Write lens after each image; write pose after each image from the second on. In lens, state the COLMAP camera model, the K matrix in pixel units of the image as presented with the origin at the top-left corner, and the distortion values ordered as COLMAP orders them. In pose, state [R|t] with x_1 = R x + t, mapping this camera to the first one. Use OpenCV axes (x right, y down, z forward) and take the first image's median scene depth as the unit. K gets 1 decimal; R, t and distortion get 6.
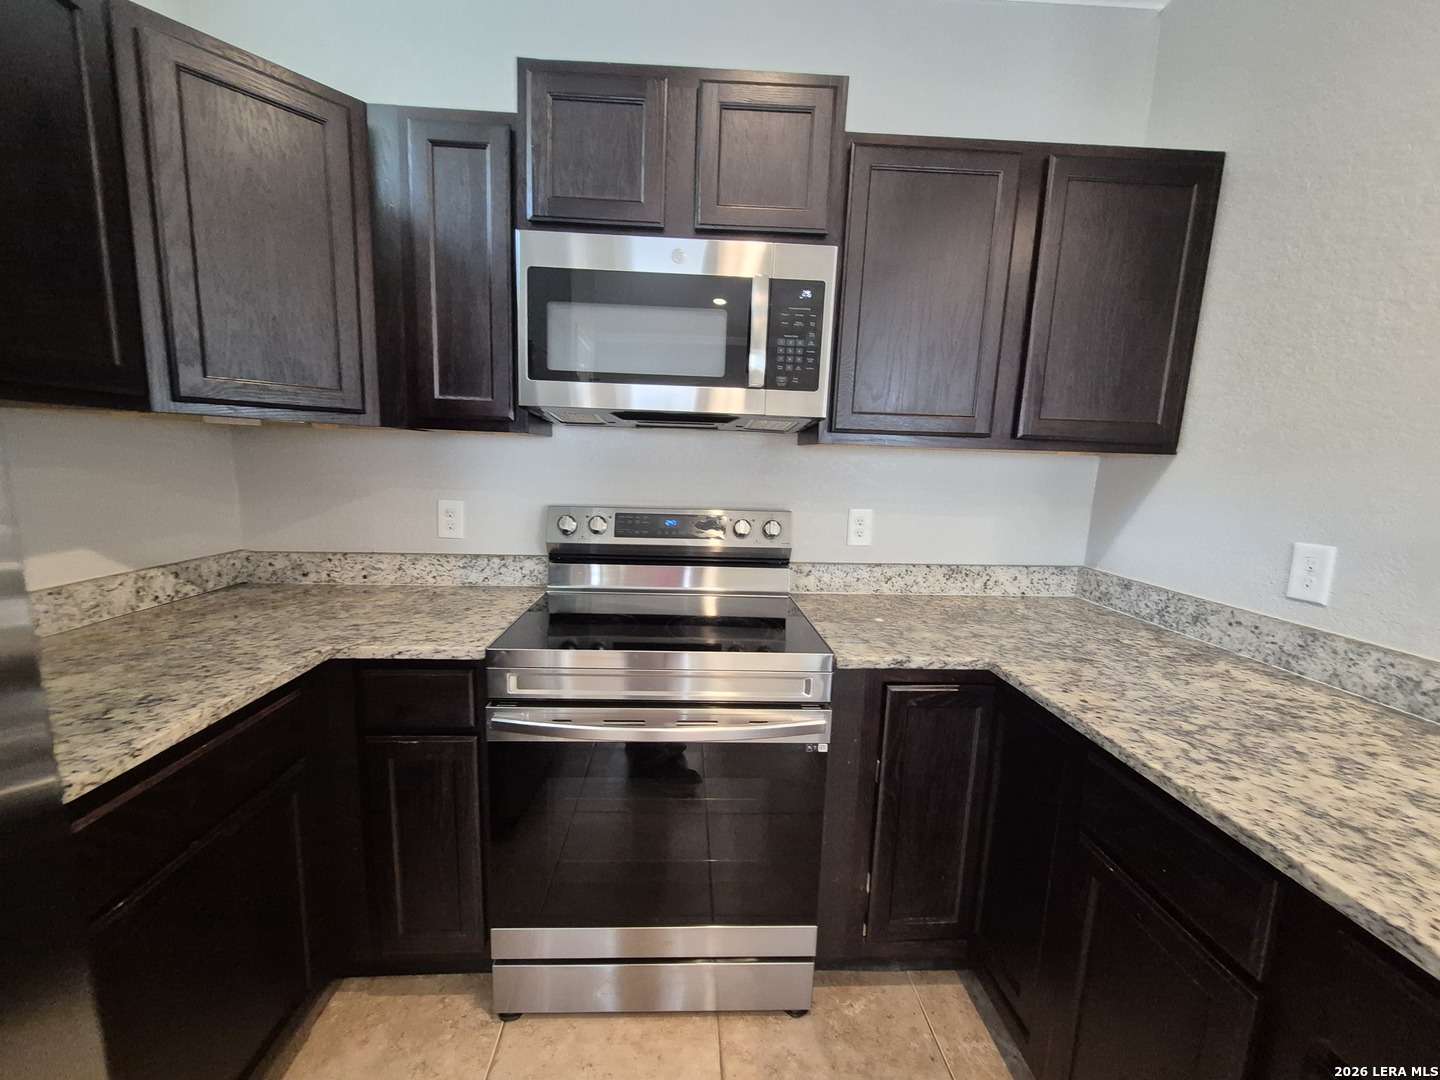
lens RADIAL K [[574.8, 0, 707.8], [0, 574.8, 544.2], [0, 0, 1]] dist [-0.000697, -0.000519]
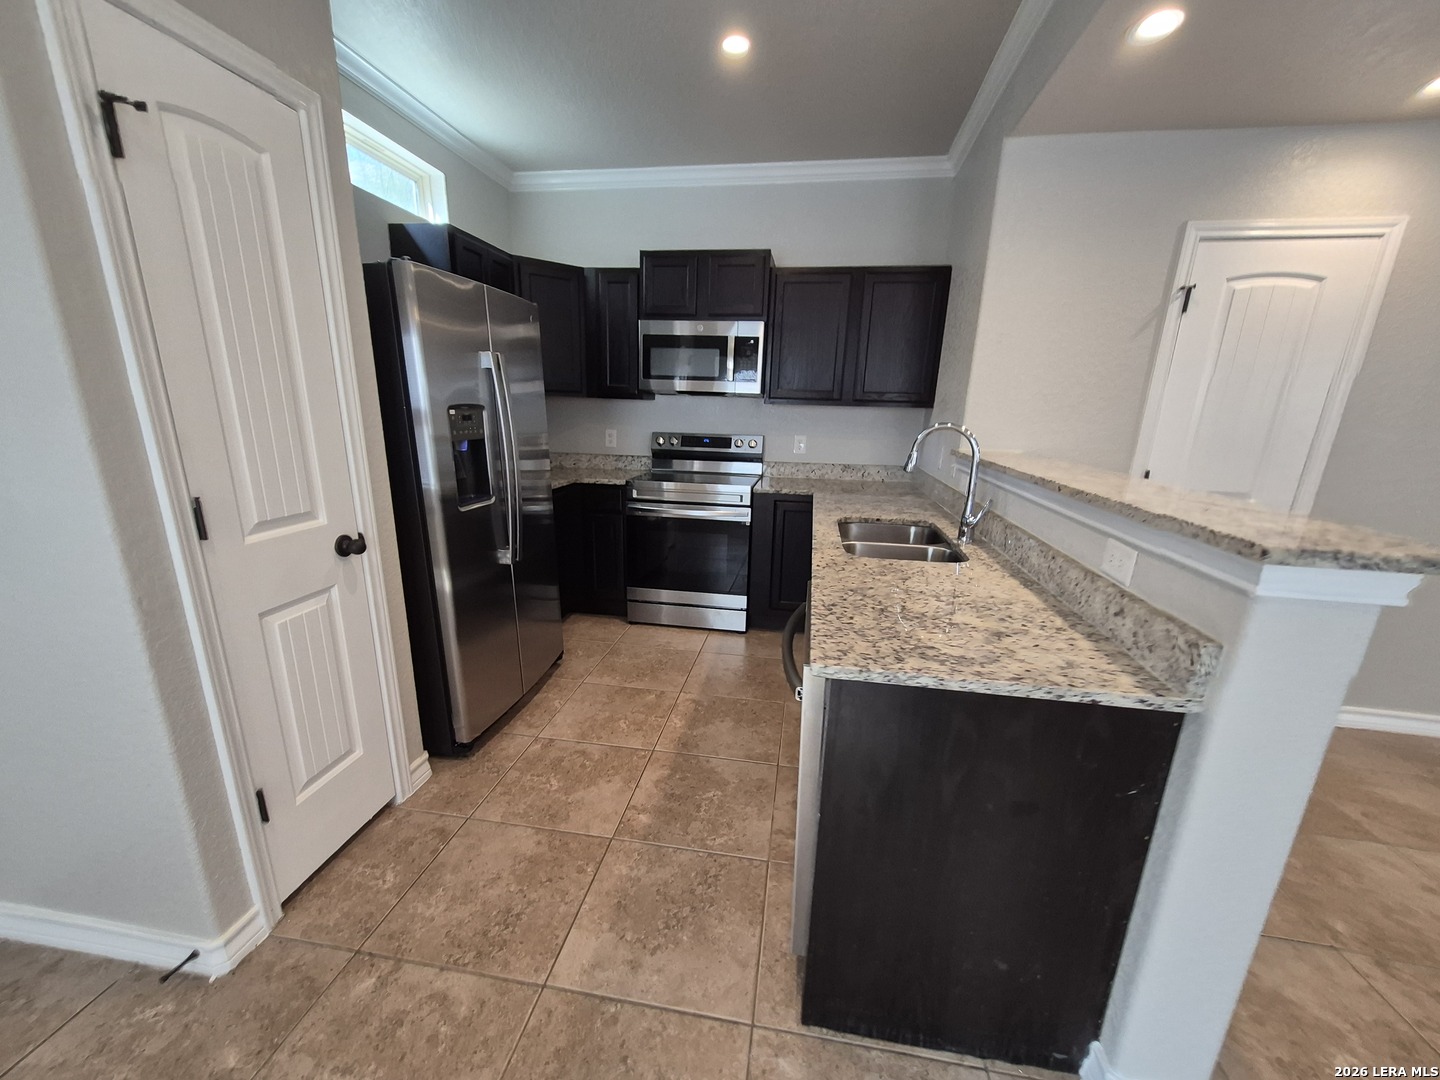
lens RADIAL K [[569.1, 0, 717.1], [0, 569.1, 557.4], [0, 0, 1]] dist [0.000382, -0.000139]
pose [[0.979540, 0.049731, -0.195010, 0.541588], [-0.027813, 0.993141, 0.113565, 0.203076], [0.199320, -0.105817, 0.974204, -1.474829]]
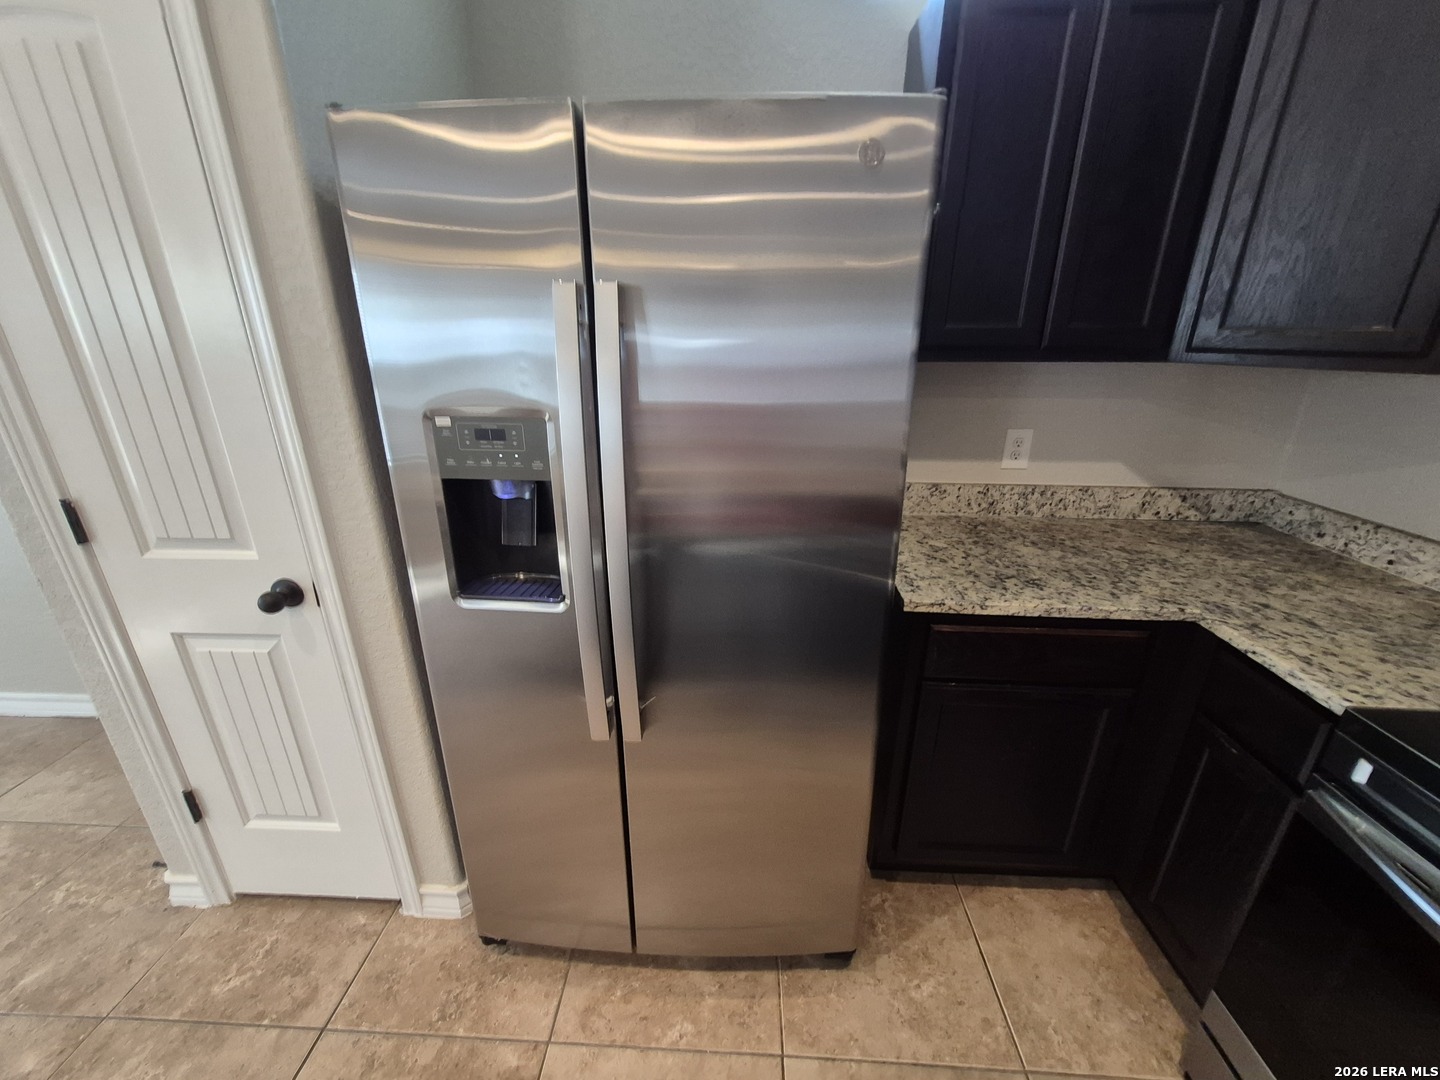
lens RADIAL K [[579.7, 0, 717.2], [0, 579.7, 533.6], [0, 0, 1]] dist [0.001406, 0.000171]
pose [[-0.092752, 0.313535, -0.945036, 0.282815], [-0.151481, 0.933636, 0.324620, -0.127520], [0.984099, 0.173264, -0.039102, 0.181535]]
